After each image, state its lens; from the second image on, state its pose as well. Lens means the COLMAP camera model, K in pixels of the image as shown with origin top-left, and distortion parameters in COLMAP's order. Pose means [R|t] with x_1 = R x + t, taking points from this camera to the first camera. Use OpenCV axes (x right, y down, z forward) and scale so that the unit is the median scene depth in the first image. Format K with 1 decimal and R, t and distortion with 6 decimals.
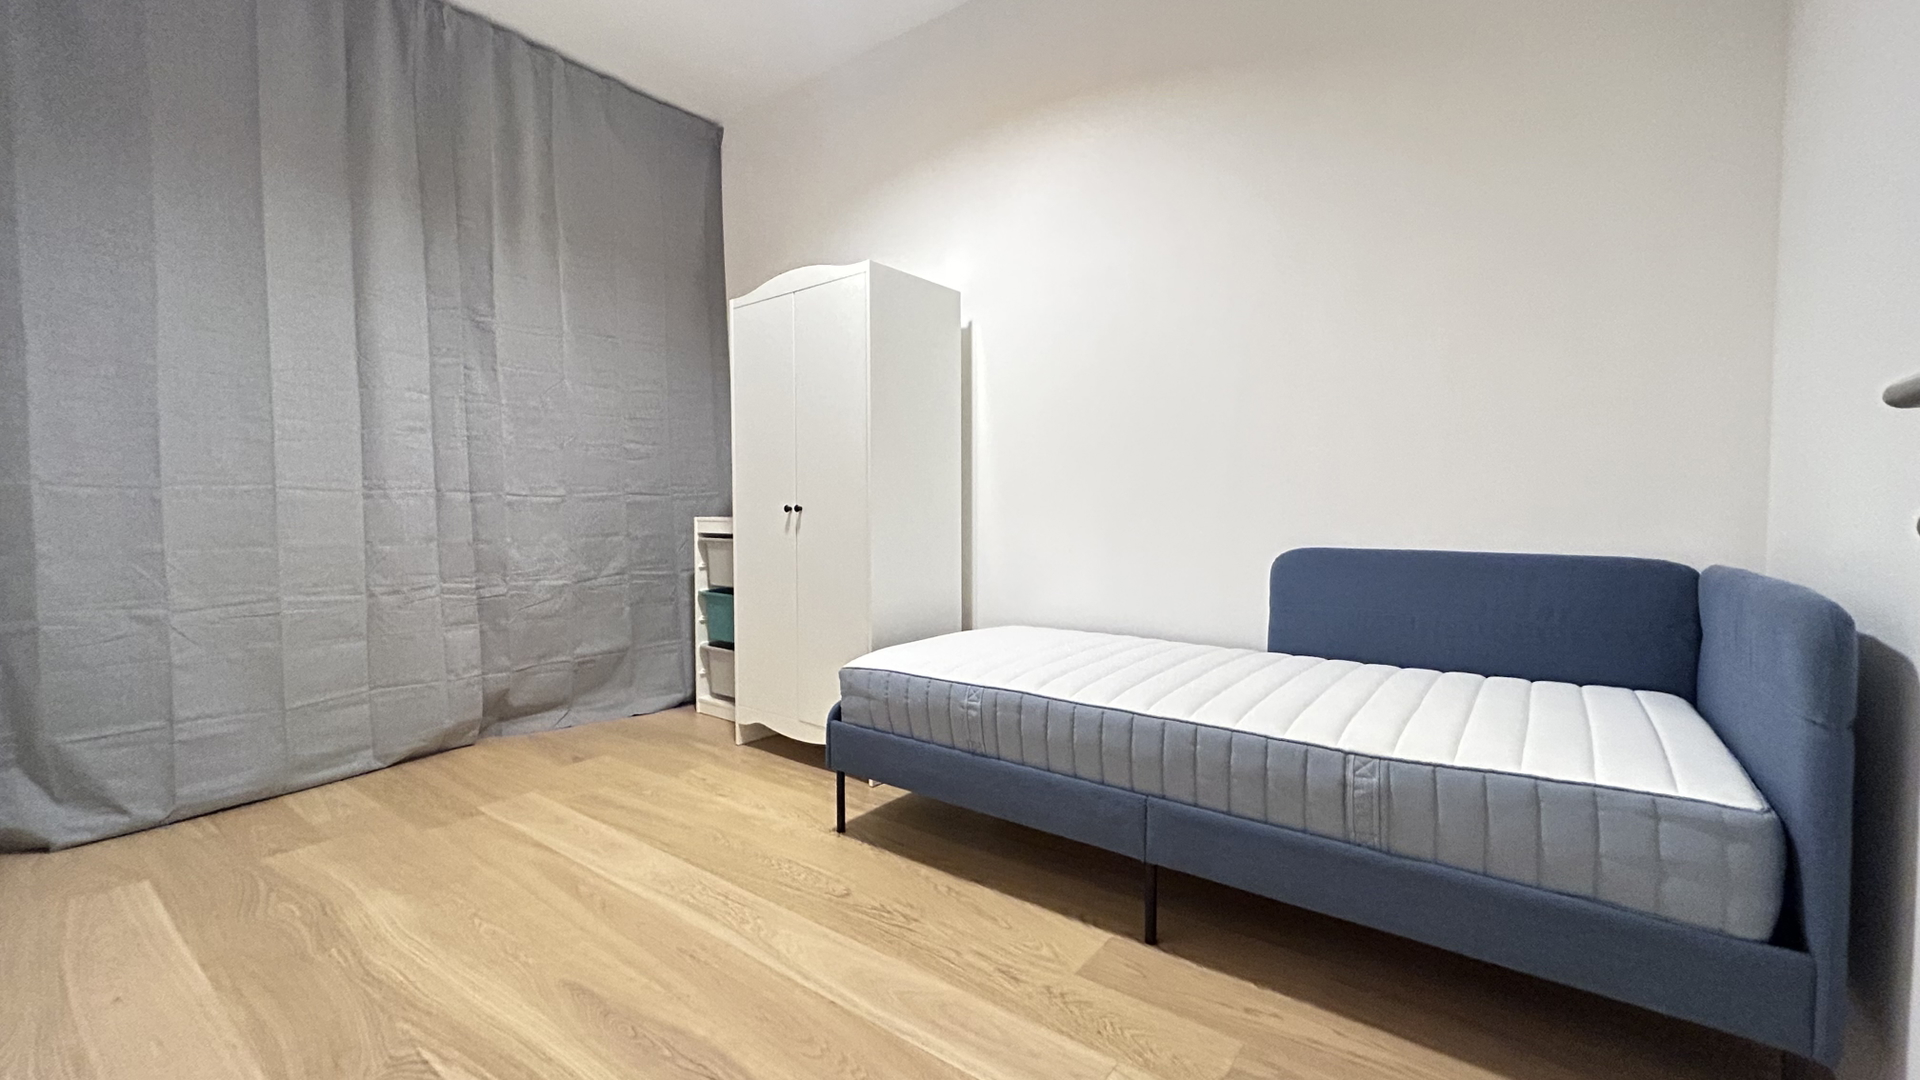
lens RADIAL K [[777.2, 0, 962.4], [0, 777.2, 540.7], [0, 0, 1]] dist [-0.002195, -0.000076]
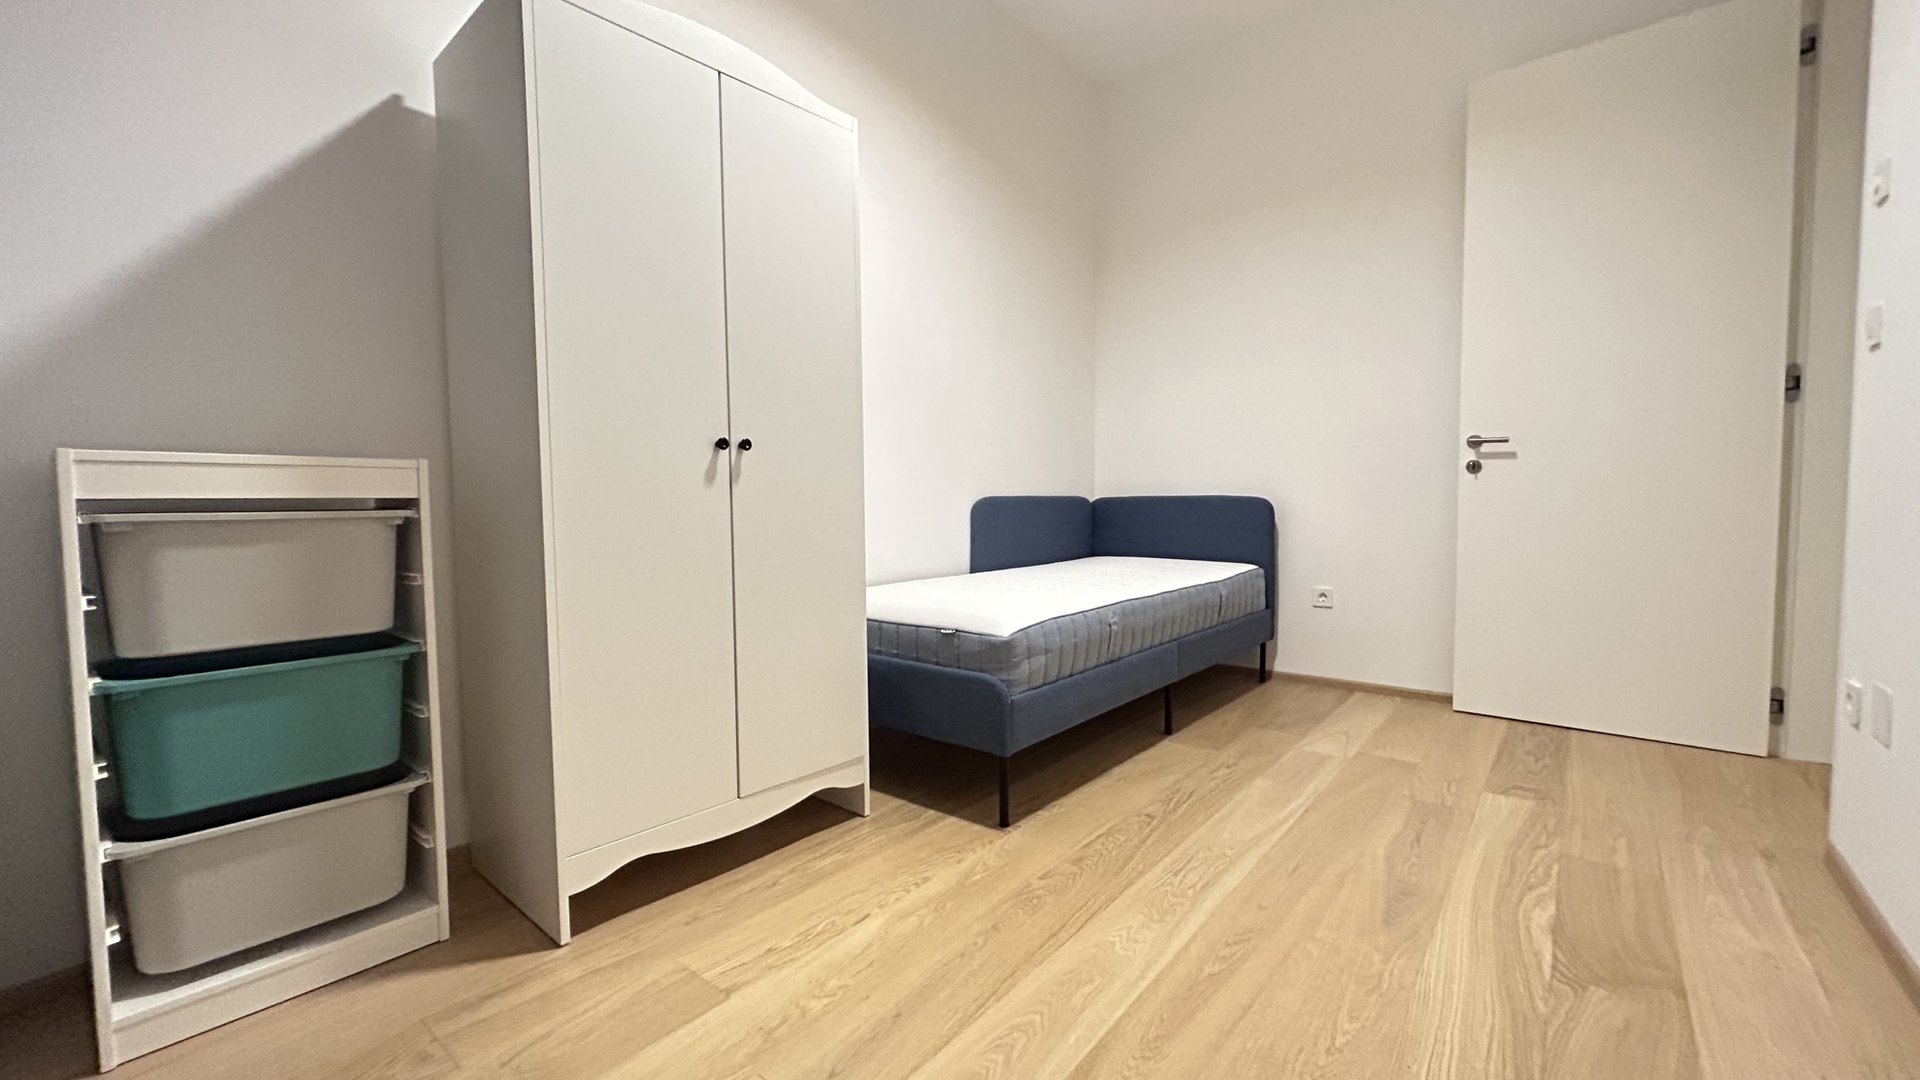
lens RADIAL K [[777.2, 0, 962.4], [0, 777.2, 534.4], [0, 0, 1]] dist [-0.002195, -0.000076]
pose [[0.033706, -0.050607, 0.998150, -1.141593], [0.047811, 0.997655, 0.048968, 0.009321], [-0.998288, 0.046072, 0.036046, 1.144303]]
